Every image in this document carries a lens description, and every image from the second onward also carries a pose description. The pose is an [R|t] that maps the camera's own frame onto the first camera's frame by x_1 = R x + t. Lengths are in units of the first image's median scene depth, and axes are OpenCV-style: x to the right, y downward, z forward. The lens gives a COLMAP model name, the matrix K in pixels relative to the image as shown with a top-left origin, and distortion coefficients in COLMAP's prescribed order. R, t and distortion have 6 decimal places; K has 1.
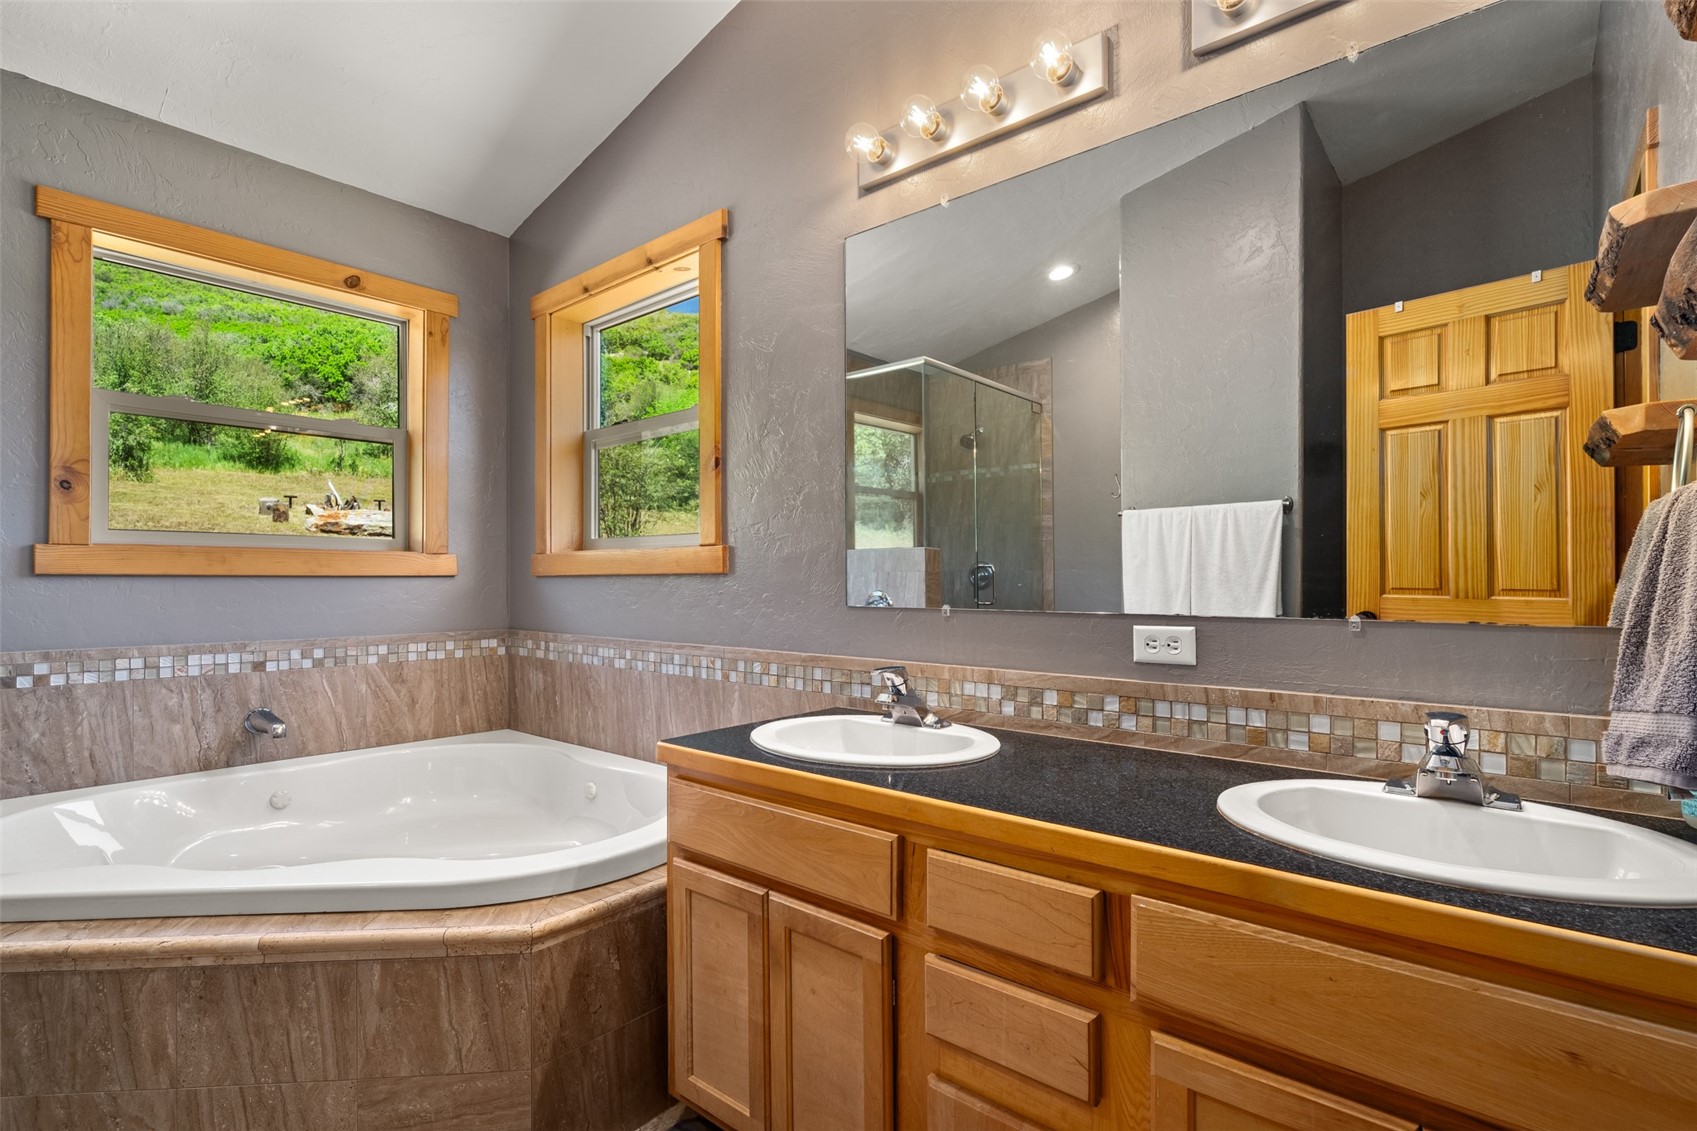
lens RADIAL K [[773.4, 0, 852.0], [0, 773.4, 568.9], [0, 0, 1]] dist [-0.013370, 0.001216]
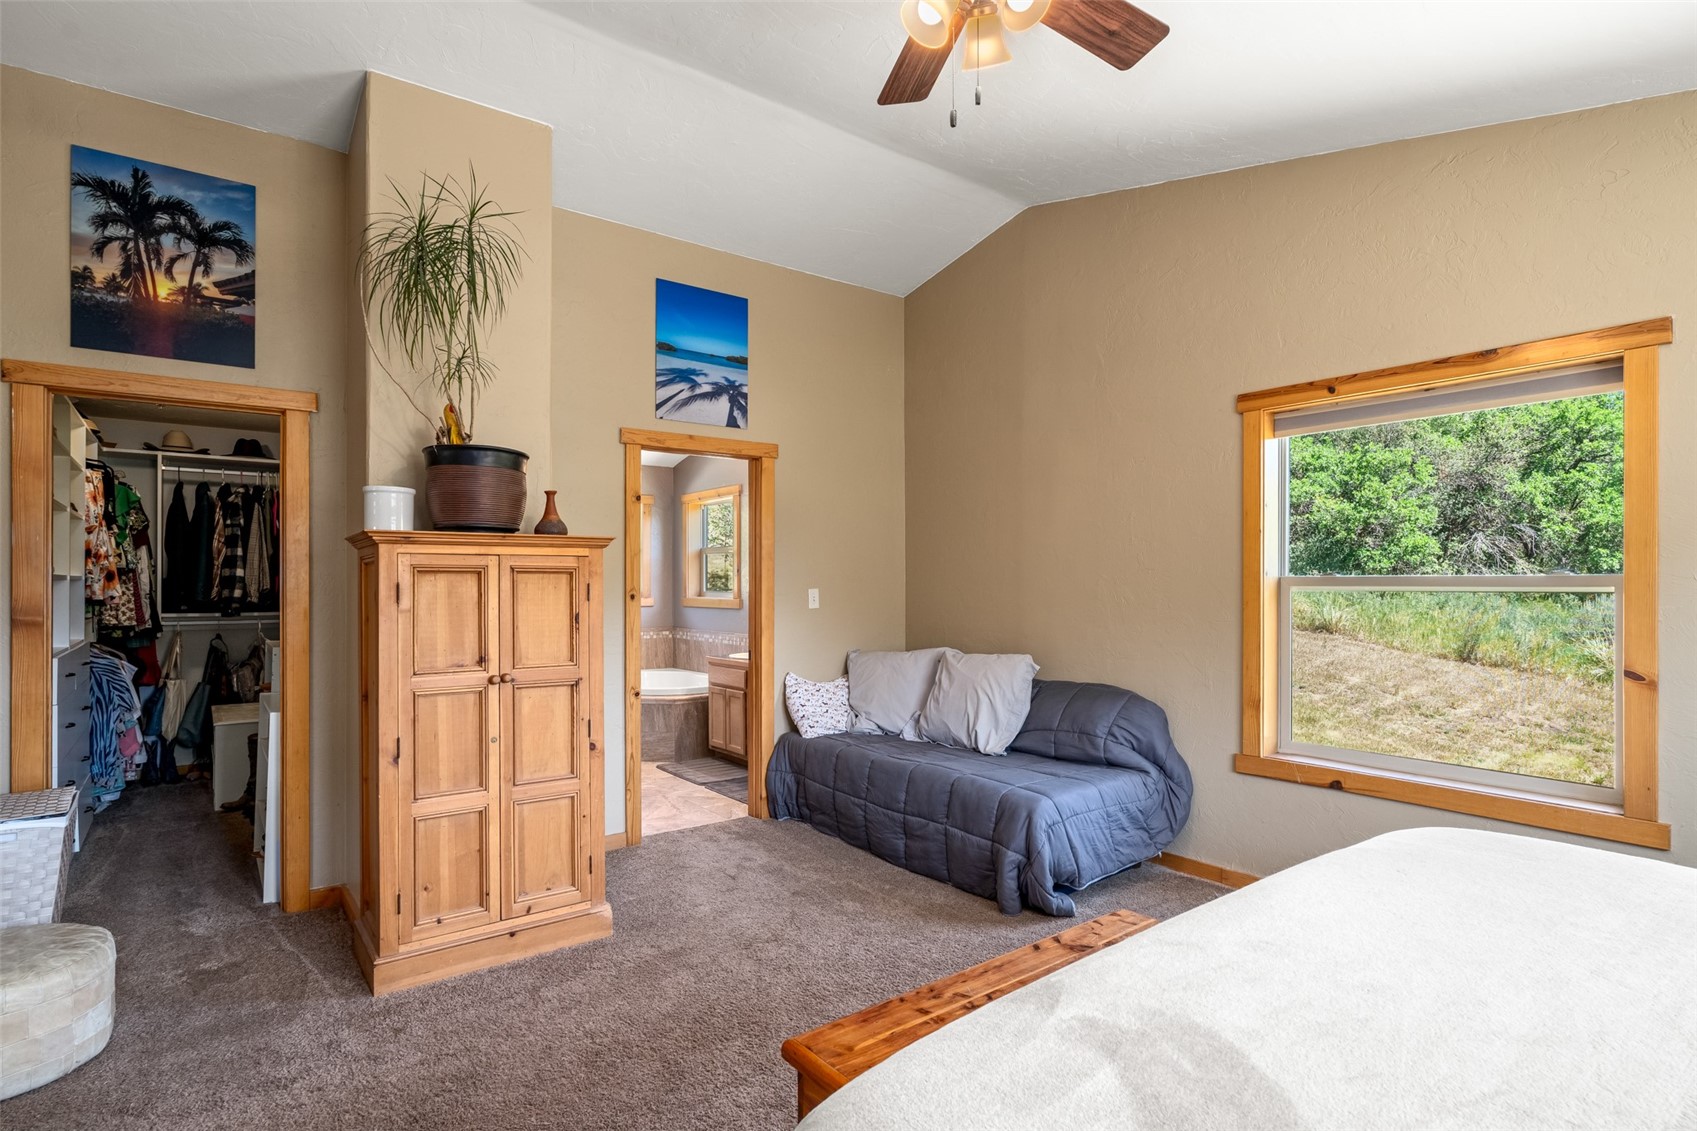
lens RADIAL K [[883.4, 0, 849.9], [0, 883.4, 565.7], [0, 0, 1]] dist [0.000739, -0.002249]
pose [[0.972616, -0.001860, -0.232410, 0.839508], [0.001675, 0.999998, -0.000994, -0.126508], [0.232411, 0.000577, 0.972618, -1.780791]]
